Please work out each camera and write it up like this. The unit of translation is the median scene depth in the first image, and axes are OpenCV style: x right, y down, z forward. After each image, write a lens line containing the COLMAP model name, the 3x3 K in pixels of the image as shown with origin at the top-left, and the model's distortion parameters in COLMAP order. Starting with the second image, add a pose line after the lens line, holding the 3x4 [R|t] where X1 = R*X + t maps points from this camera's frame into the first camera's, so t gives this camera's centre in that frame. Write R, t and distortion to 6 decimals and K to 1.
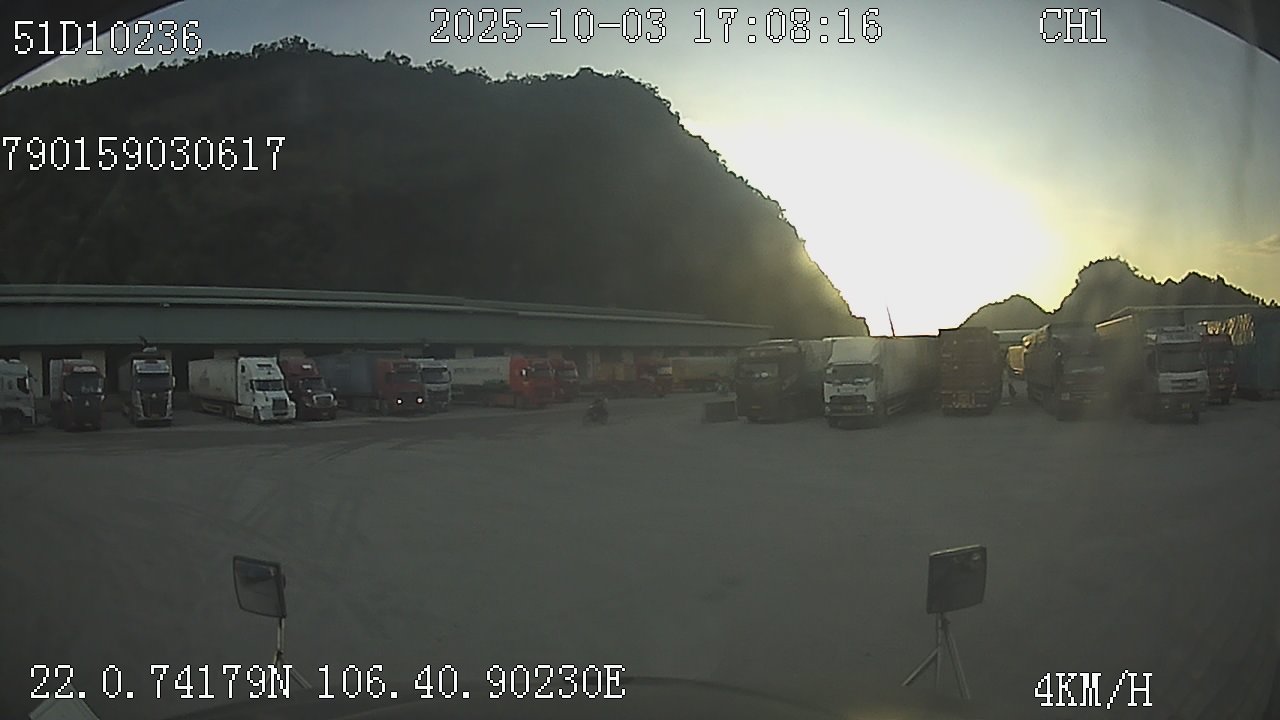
lens RADIAL K [[1307.9, 0, 640.0], [0, 1307.9, 360.0], [0, 0, 1]] dist [-0.661200, 0.274277]
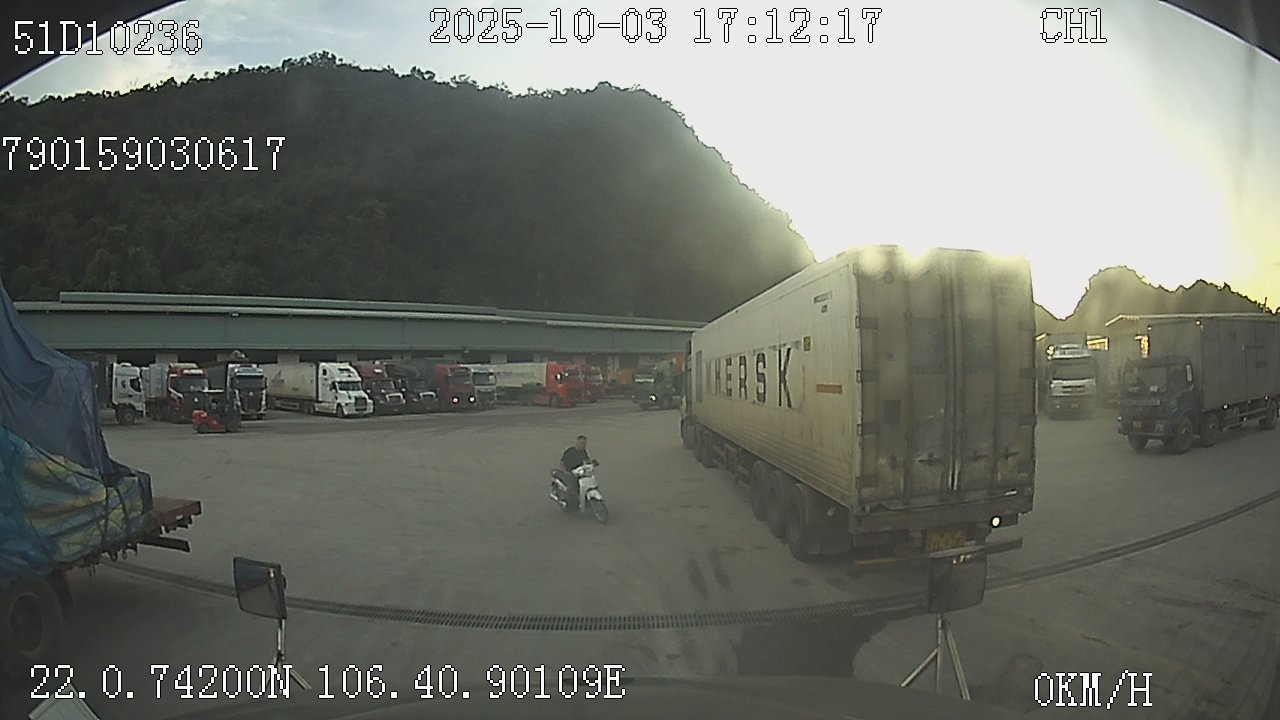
lens RADIAL K [[1333.8, 0, 622.5], [0, 1333.8, 358.4], [0, 0, 1]] dist [-0.673056, 0.003628]
pose [[0.999681, 0.006545, -0.024379, -0.000868], [-0.006642, 0.999970, -0.003890, -0.002136], [0.024353, 0.004051, 0.999695, -0.163693]]
